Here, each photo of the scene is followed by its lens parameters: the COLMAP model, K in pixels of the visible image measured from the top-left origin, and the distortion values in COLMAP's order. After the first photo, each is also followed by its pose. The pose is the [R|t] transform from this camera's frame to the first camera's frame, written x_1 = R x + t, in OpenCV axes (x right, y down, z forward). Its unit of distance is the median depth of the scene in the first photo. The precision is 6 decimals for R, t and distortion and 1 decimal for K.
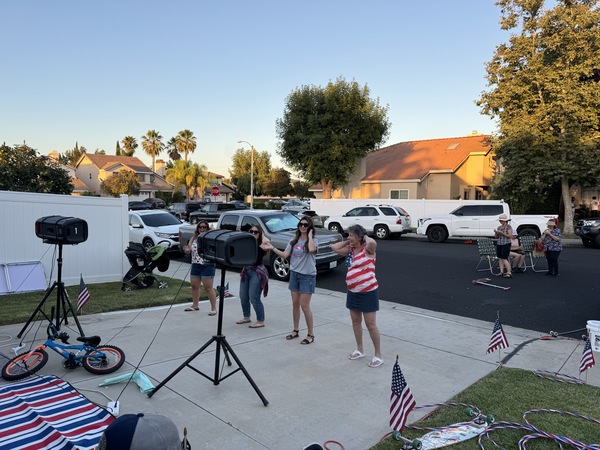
lens RADIAL K [[411.9, 0, 300.8], [0, 411.9, 236.8], [0, 0, 1]] dist [-0.002424, -0.002581]
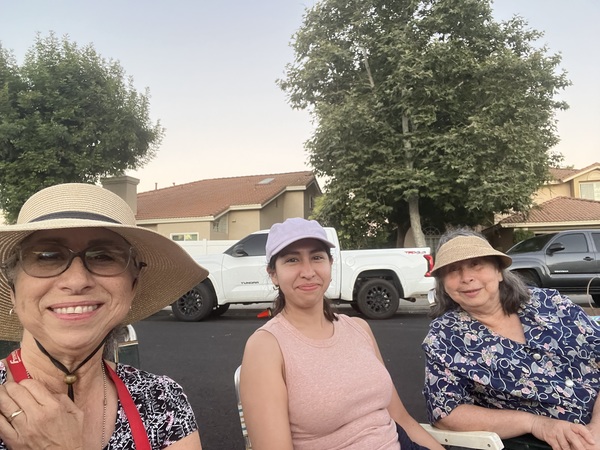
lens RADIAL K [[430.6, 0, 300.0], [0, 430.6, 225.0], [0, 0, 1]] dist [0.066142, -0.000785]
pose [[0.928281, 0.020028, 0.371341, 0.242477], [0.048360, 0.983568, -0.173940, 0.000267], [-0.368722, 0.179423, 0.912059, 0.483321]]
